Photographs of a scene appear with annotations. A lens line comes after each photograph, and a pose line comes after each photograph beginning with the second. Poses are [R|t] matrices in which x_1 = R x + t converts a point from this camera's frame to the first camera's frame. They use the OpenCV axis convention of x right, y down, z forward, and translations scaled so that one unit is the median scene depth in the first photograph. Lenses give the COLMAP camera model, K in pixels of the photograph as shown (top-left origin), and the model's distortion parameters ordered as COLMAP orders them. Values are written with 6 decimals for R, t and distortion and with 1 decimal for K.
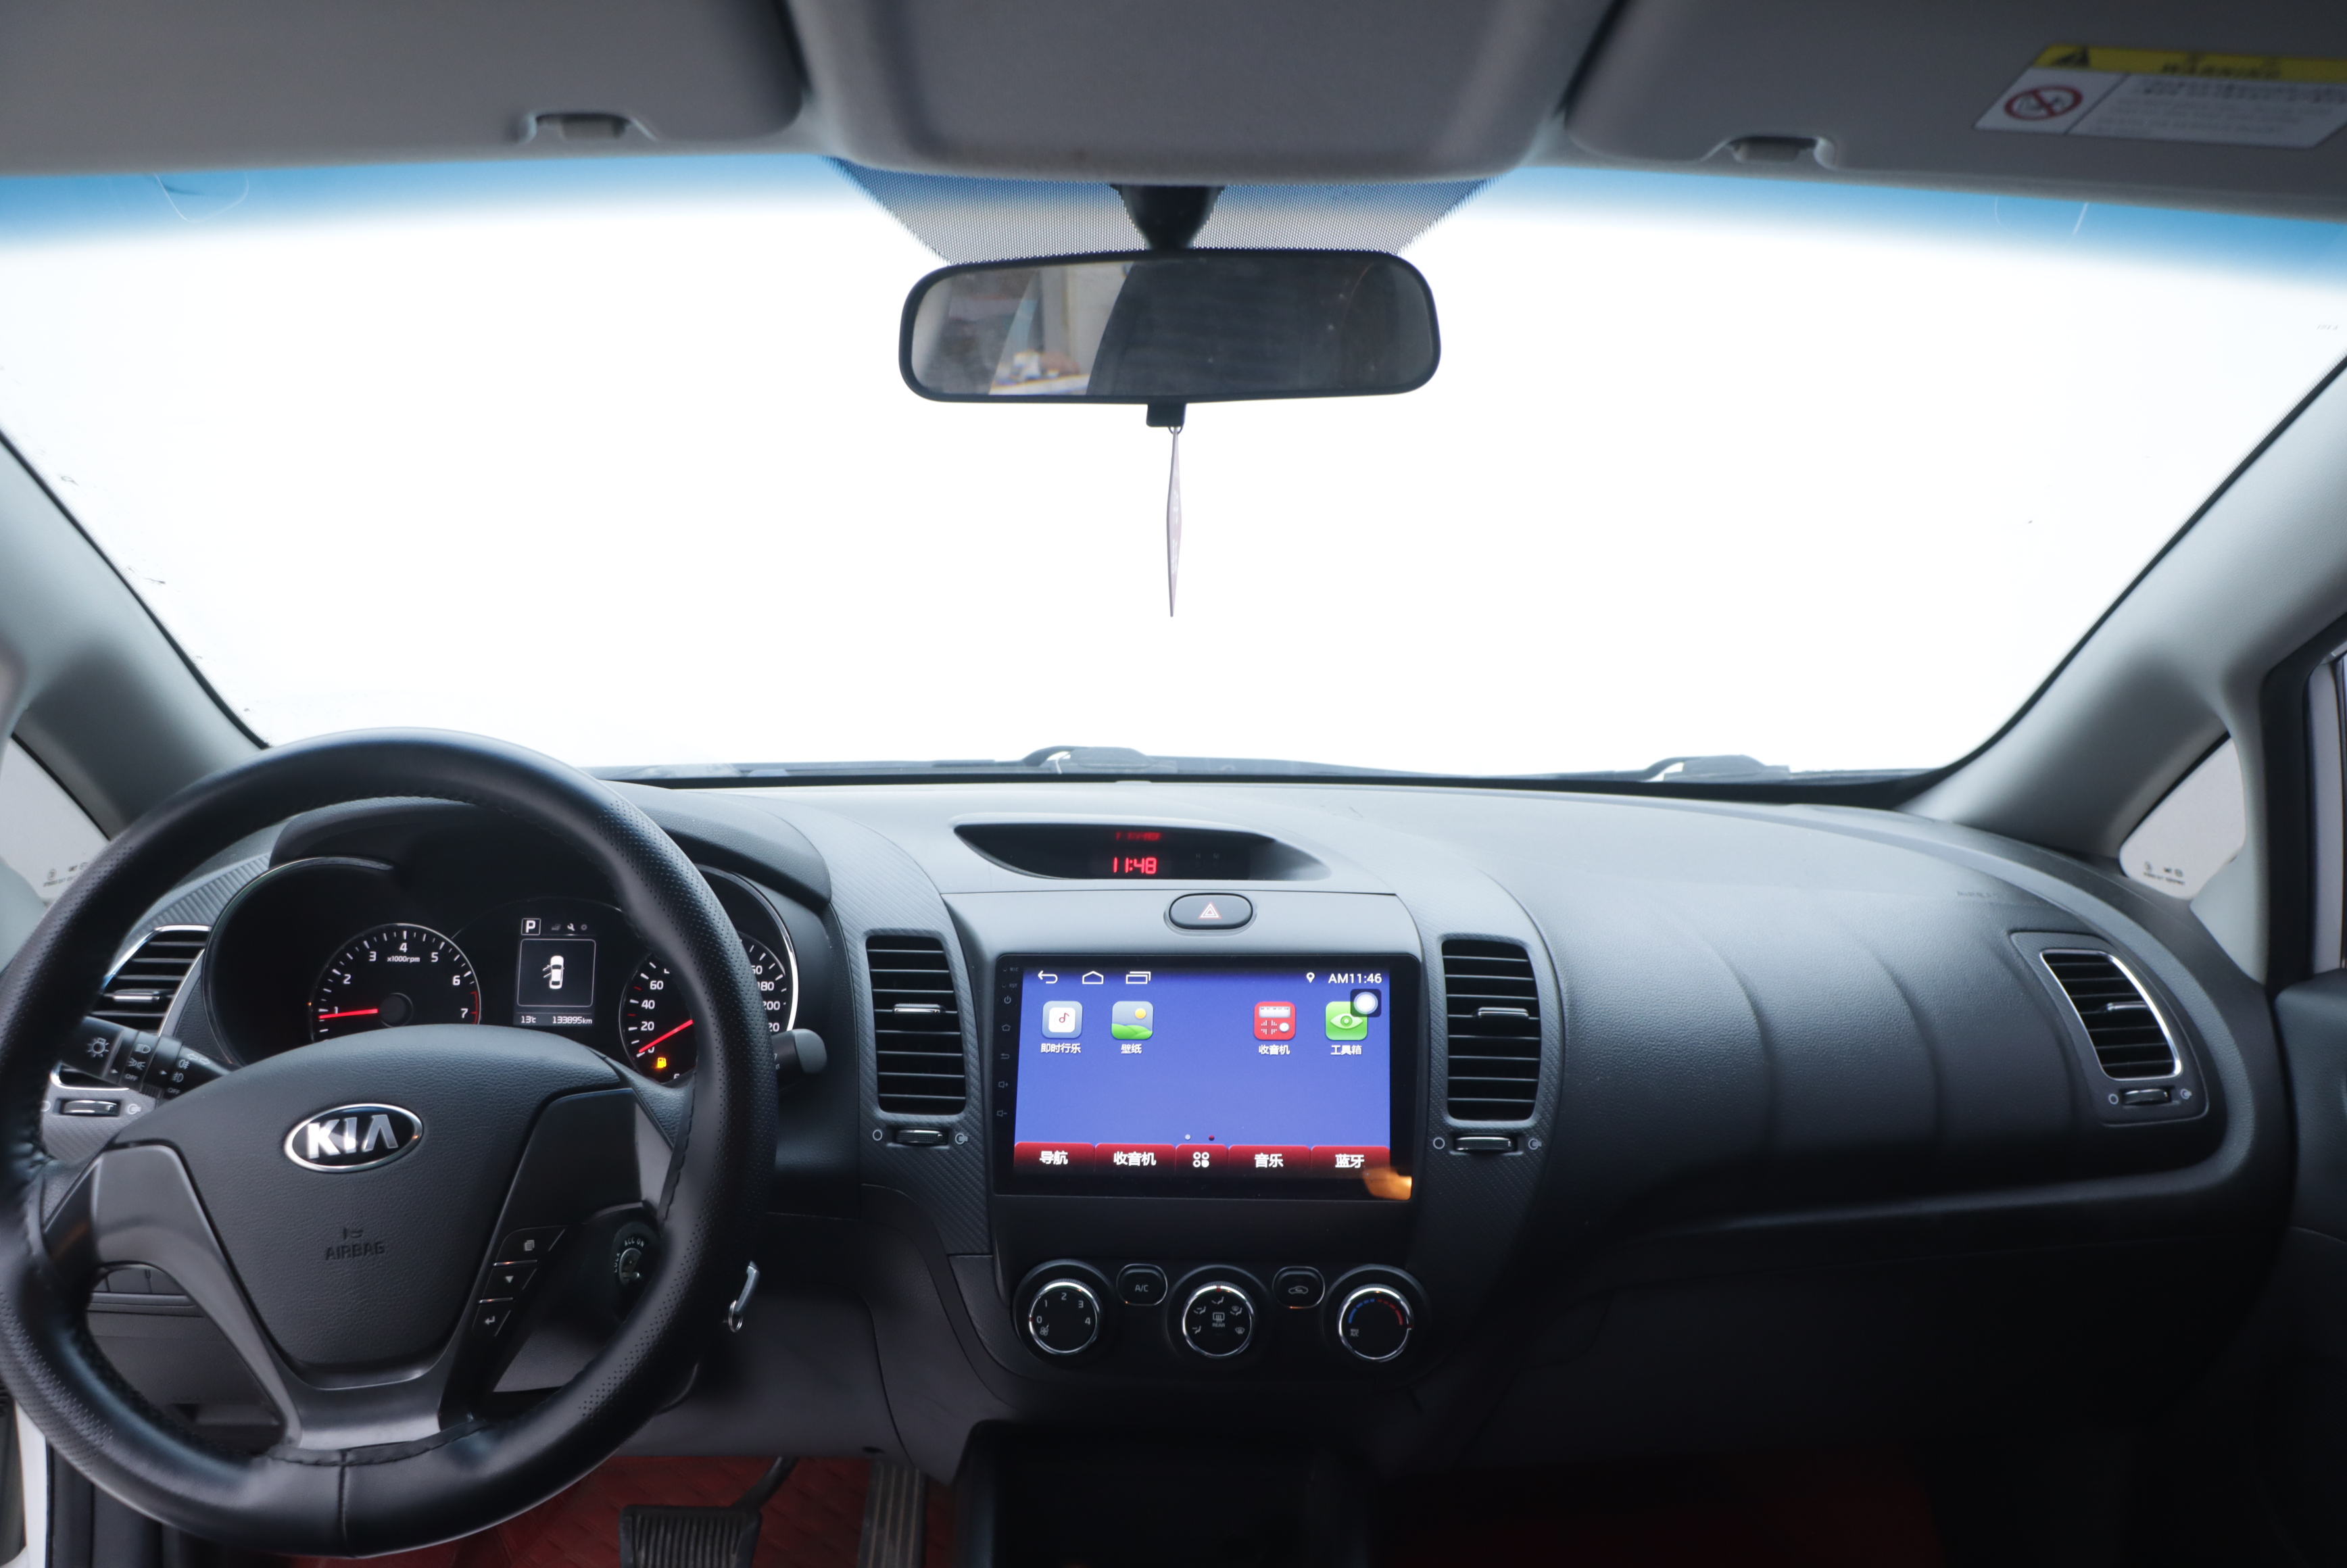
lens RADIAL K [[1841.8, 0, 1181.0], [0, 1841.8, 792.6], [0, 0, 1]] dist [-0.183121, 0.108945]
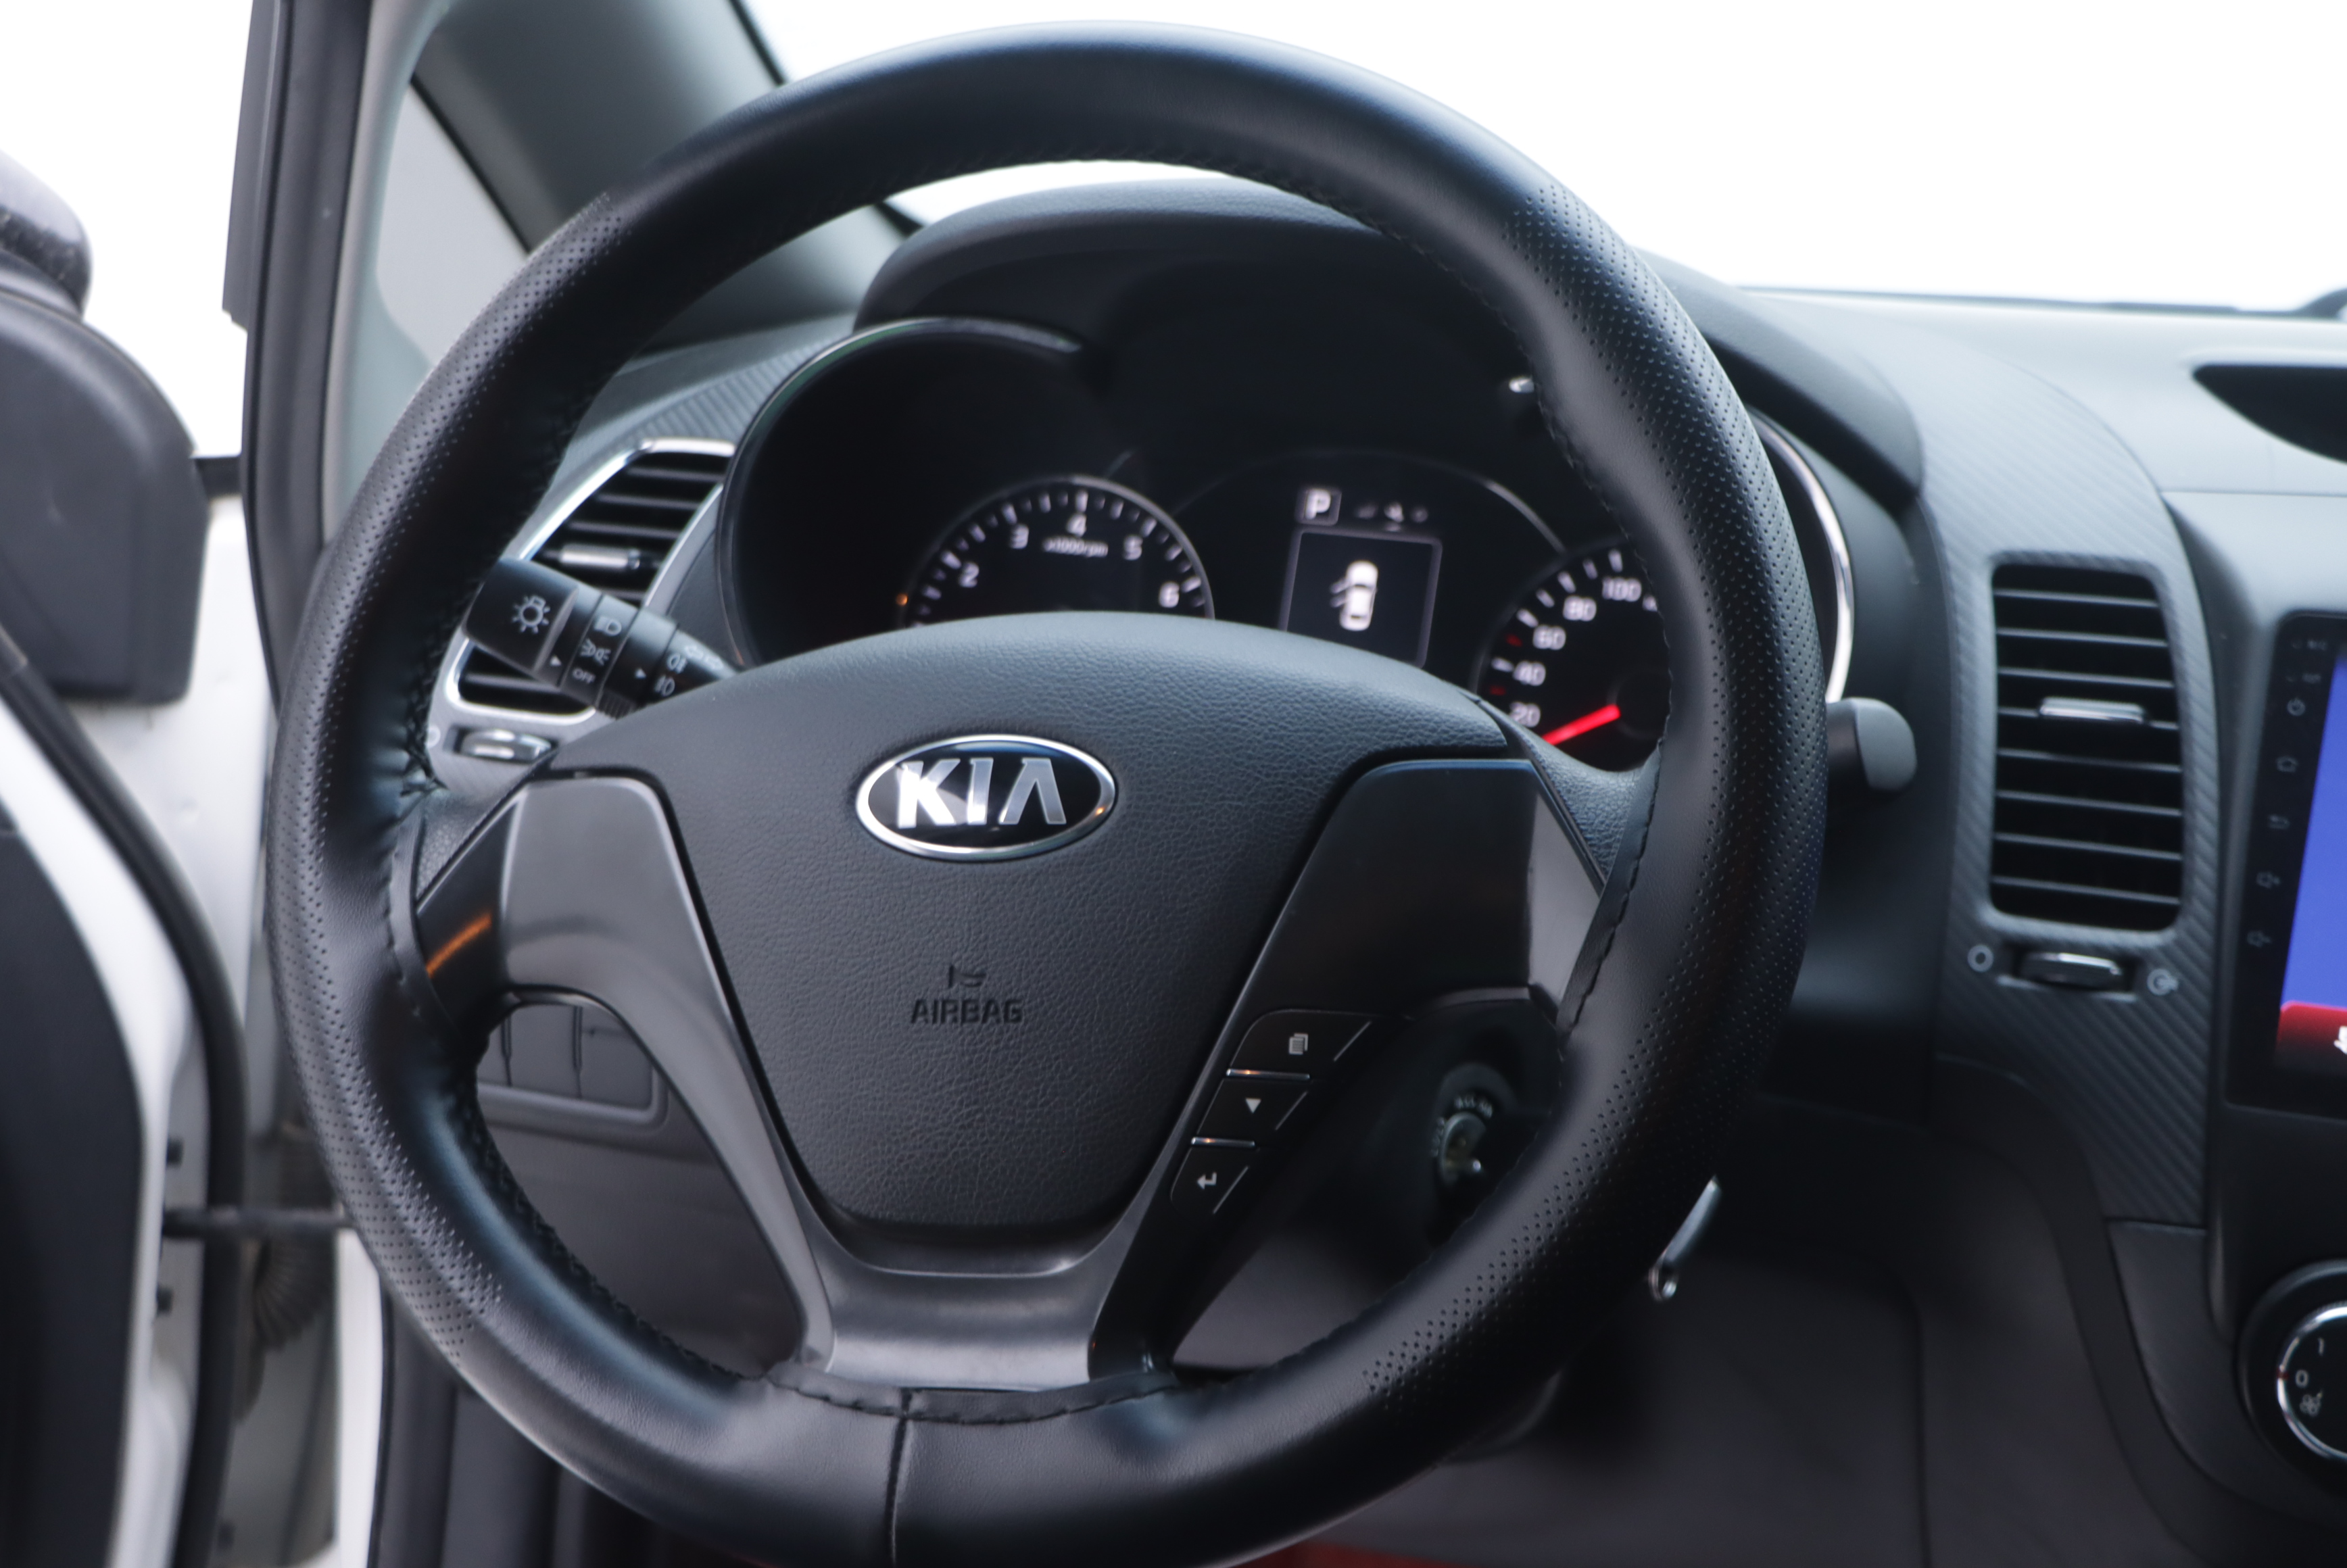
lens RADIAL K [[3346.7, 0, 1181.5], [0, 3346.7, 797.3], [0, 0, 1]] dist [0.037776, 0.000000]
pose [[0.931745, 0.109895, -0.346083, -0.059952], [-0.080435, 0.991890, 0.098412, 0.074188], [0.354091, -0.063858, 0.933028, 0.085297]]
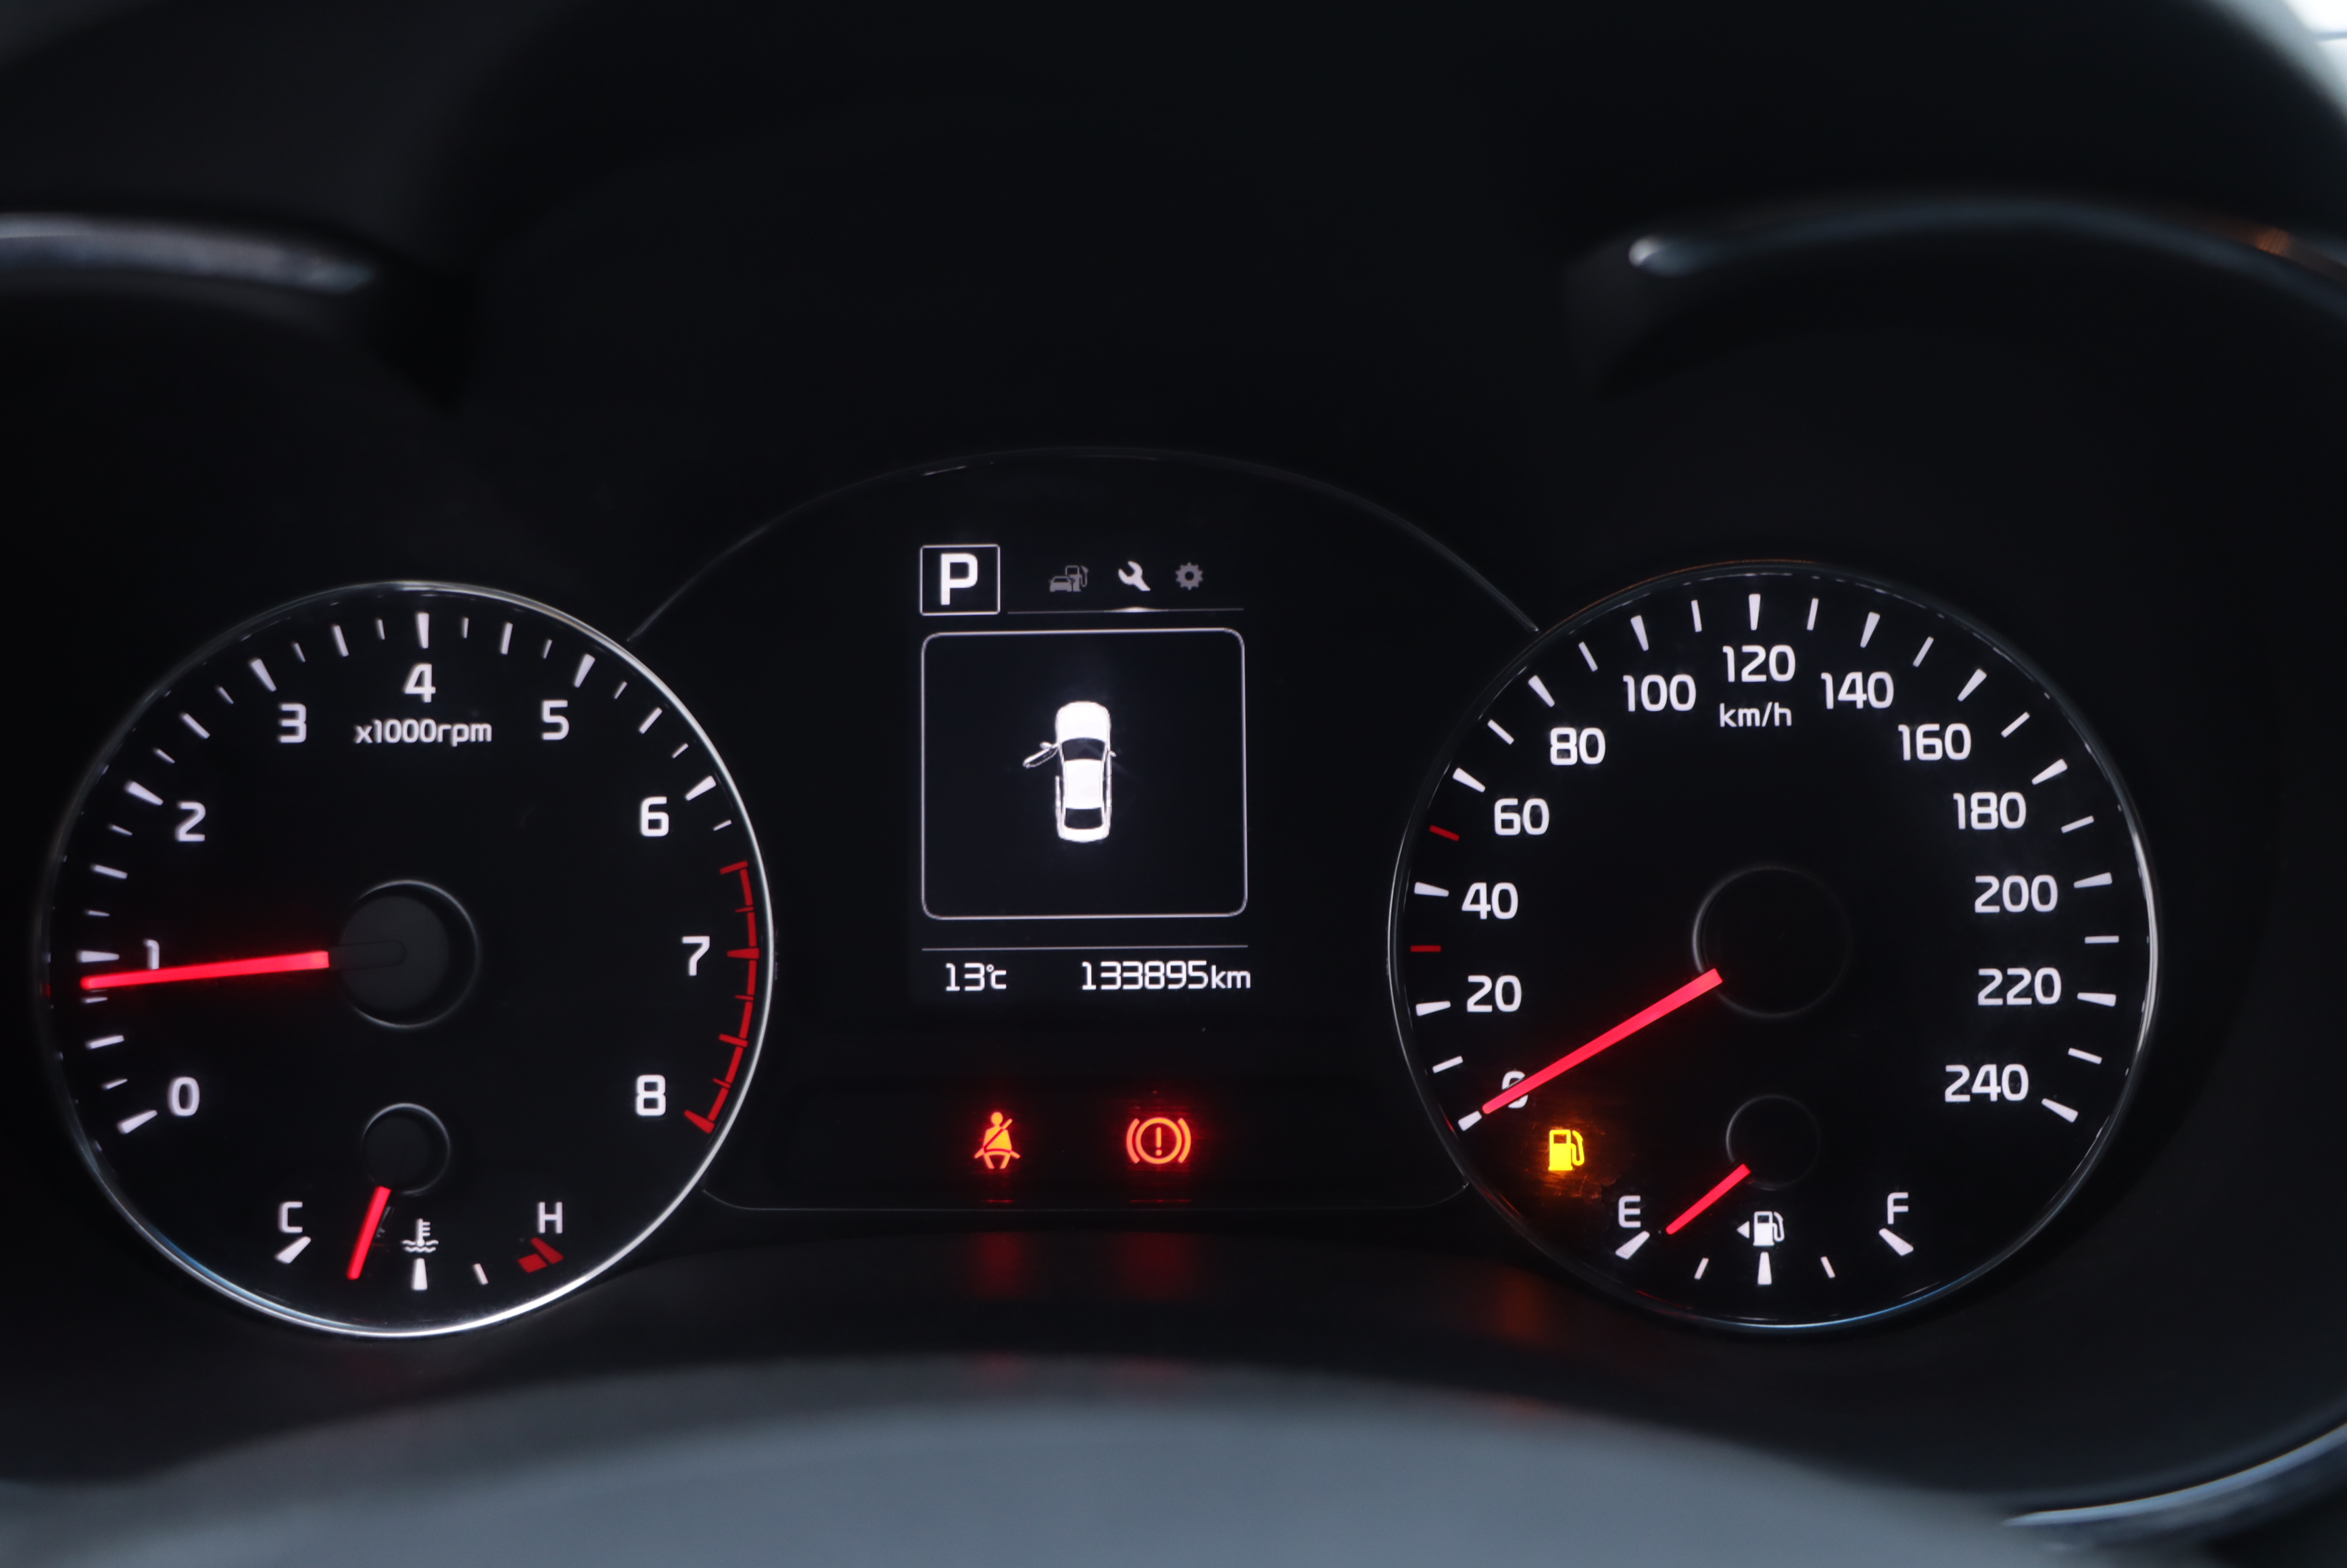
lens RADIAL K [[2653.8, 0, 1126.7], [0, 2653.8, 786.4], [0, 0, 1]] dist [-0.052846, 0.000000]
pose [[0.992729, -0.008108, -0.120096, -0.334536], [0.026120, 0.988466, 0.149171, 0.056195], [0.117502, -0.151223, 0.981491, 0.738474]]
